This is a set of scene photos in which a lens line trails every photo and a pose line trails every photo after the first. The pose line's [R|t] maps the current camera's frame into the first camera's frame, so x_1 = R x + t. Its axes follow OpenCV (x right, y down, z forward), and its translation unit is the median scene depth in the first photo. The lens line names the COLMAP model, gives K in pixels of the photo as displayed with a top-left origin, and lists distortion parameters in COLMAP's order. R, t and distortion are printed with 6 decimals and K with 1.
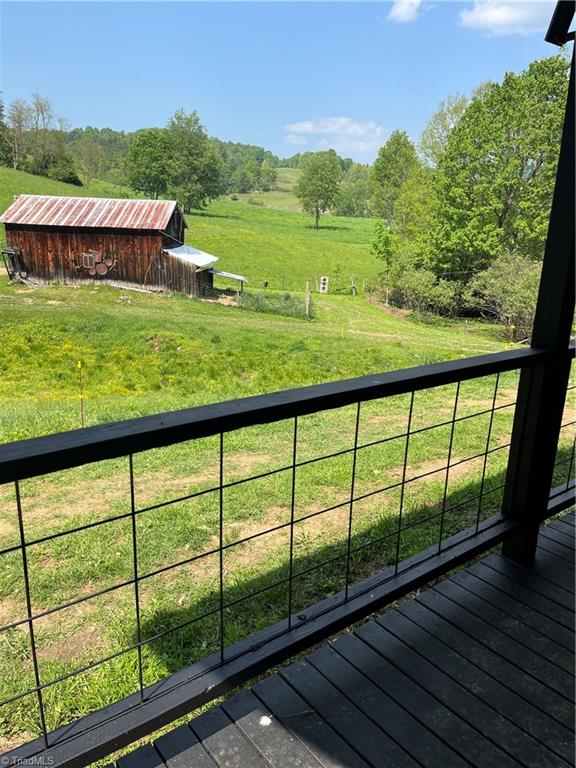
lens RADIAL K [[579.7, 0, 284.1], [0, 579.7, 389.9], [0, 0, 1]] dist [0.033453, -0.023469]
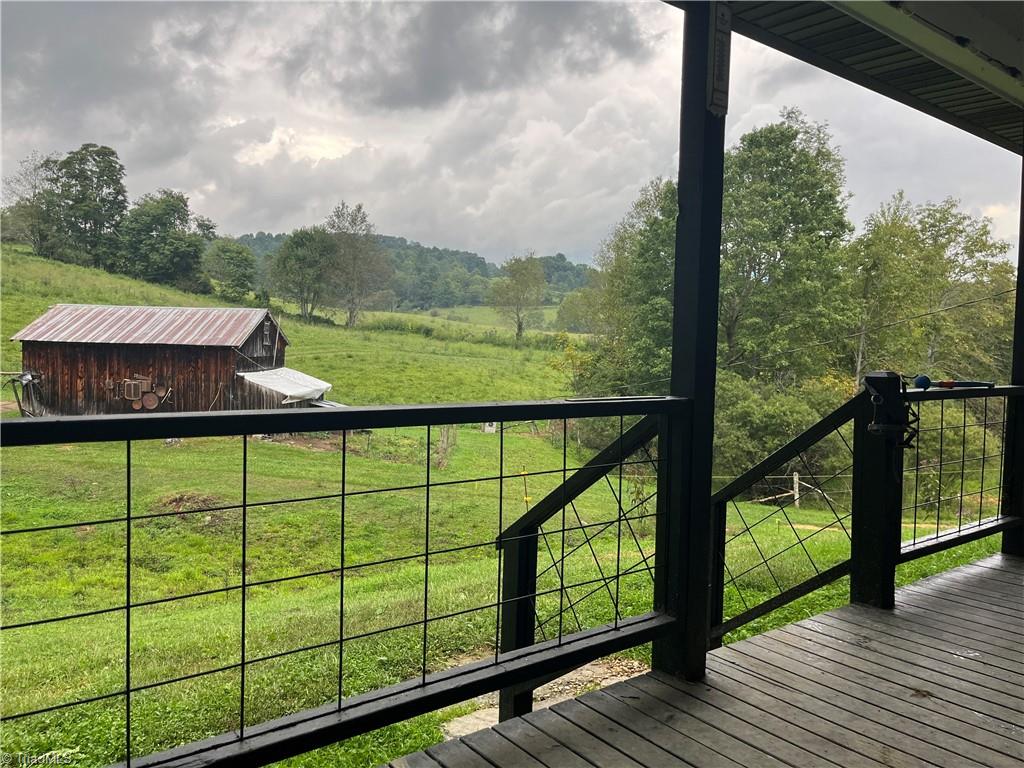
lens RADIAL K [[773.0, 0, 502.7], [0, 773.0, 384.0], [0, 0, 1]] dist [0.033453, -0.023469]
pose [[0.999891, -0.009191, -0.011561, 0.124518], [0.006339, 0.974070, -0.226157, -0.010278], [0.013340, 0.226059, 0.974022, 0.075839]]
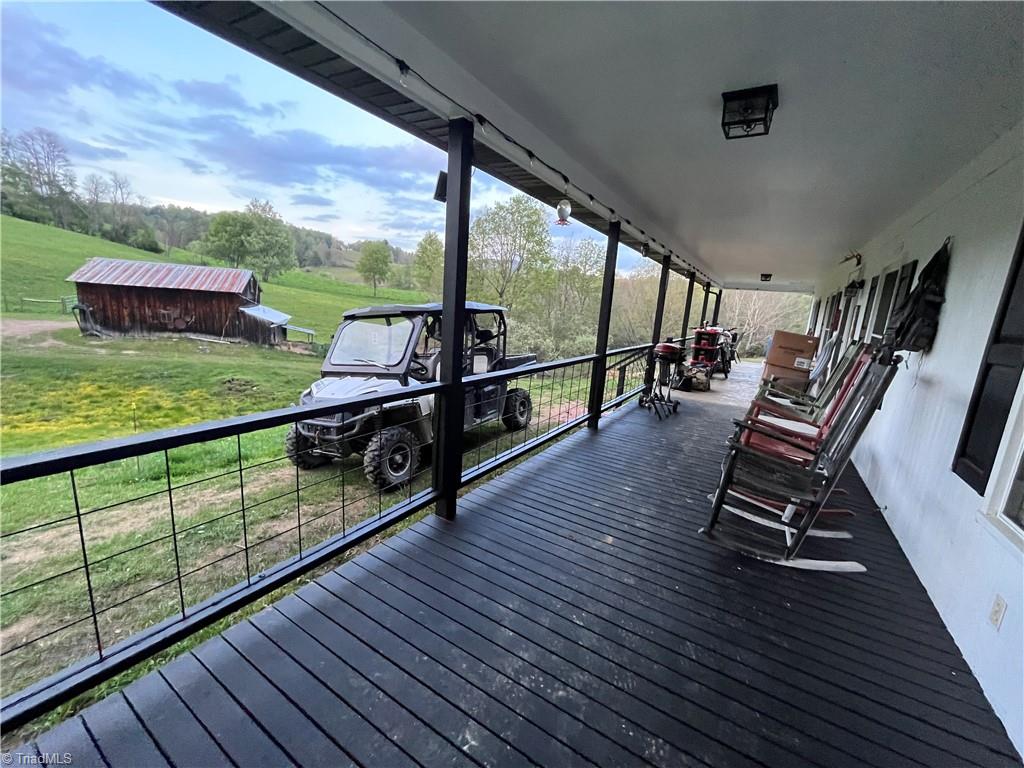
lens RADIAL K [[419.2, 0, 507.3], [0, 419.2, 387.0], [0, 0, 1]] dist [-0.000781, 0.000375]
pose [[0.938876, -0.035384, 0.342432, 0.012216], [0.056497, 0.997054, -0.051875, 0.000824], [-0.339588, 0.068050, 0.938110, -0.009182]]
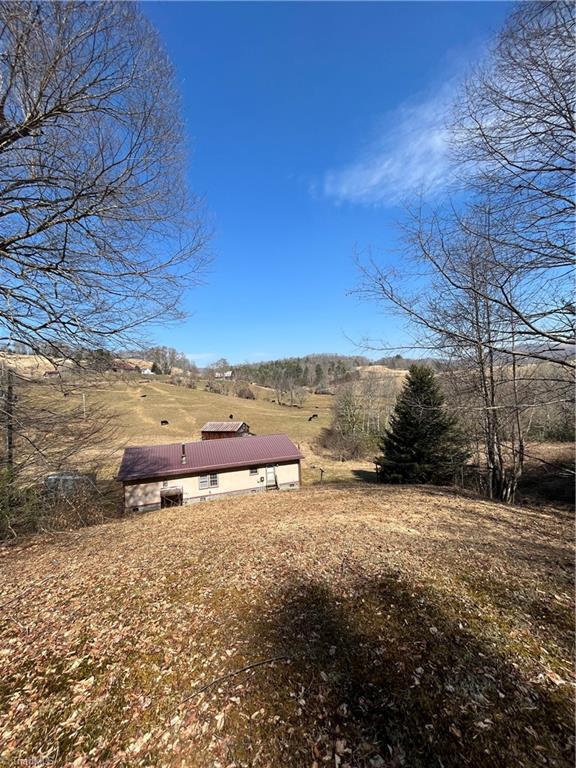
lens RADIAL K [[314.4, 0, 288.4], [0, 314.4, 383.5], [0, 0, 1]] dist [-0.000781, 0.000375]
pose [[0.942536, -0.084167, -0.323328, 0.764946], [-0.011966, 0.958623, -0.284427, 0.005825], [0.333890, 0.271952, 0.902530, -0.782082]]
